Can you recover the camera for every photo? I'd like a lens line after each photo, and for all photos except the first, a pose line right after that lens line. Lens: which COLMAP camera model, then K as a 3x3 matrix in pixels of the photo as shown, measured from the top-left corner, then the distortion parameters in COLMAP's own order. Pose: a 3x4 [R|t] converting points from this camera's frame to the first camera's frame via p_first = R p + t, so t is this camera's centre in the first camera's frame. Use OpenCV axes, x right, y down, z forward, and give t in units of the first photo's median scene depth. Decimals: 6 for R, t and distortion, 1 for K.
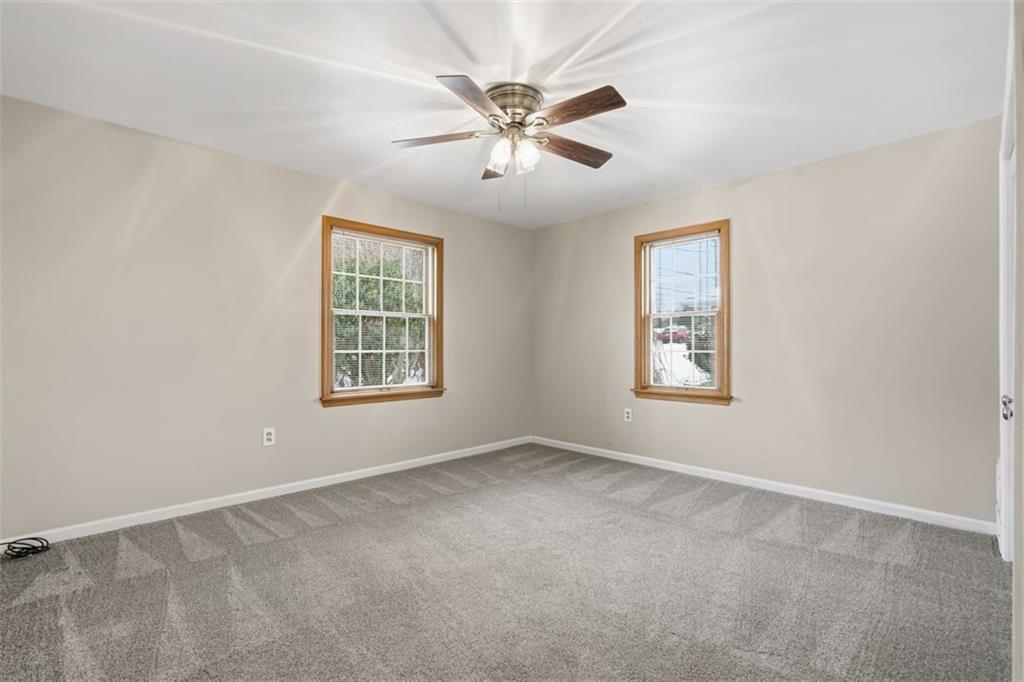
lens RADIAL K [[472.2, 0, 516.3], [0, 472.2, 344.7], [0, 0, 1]] dist [-0.000074, 0.000174]
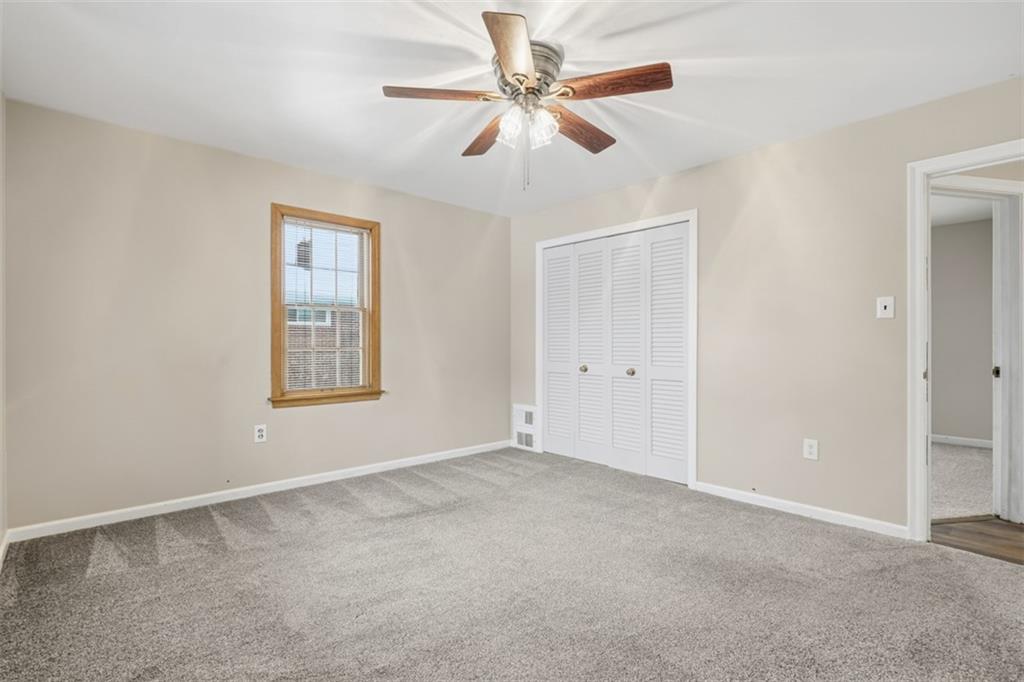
lens RADIAL K [[472.2, 0, 508.3], [0, 472.2, 343.3], [0, 0, 1]] dist [-0.000074, 0.000174]
pose [[0.062087, -0.002180, 0.998068, -0.563517], [-0.002038, 0.999995, 0.002311, 0.000531], [-0.998069, -0.002177, 0.062082, 0.621570]]
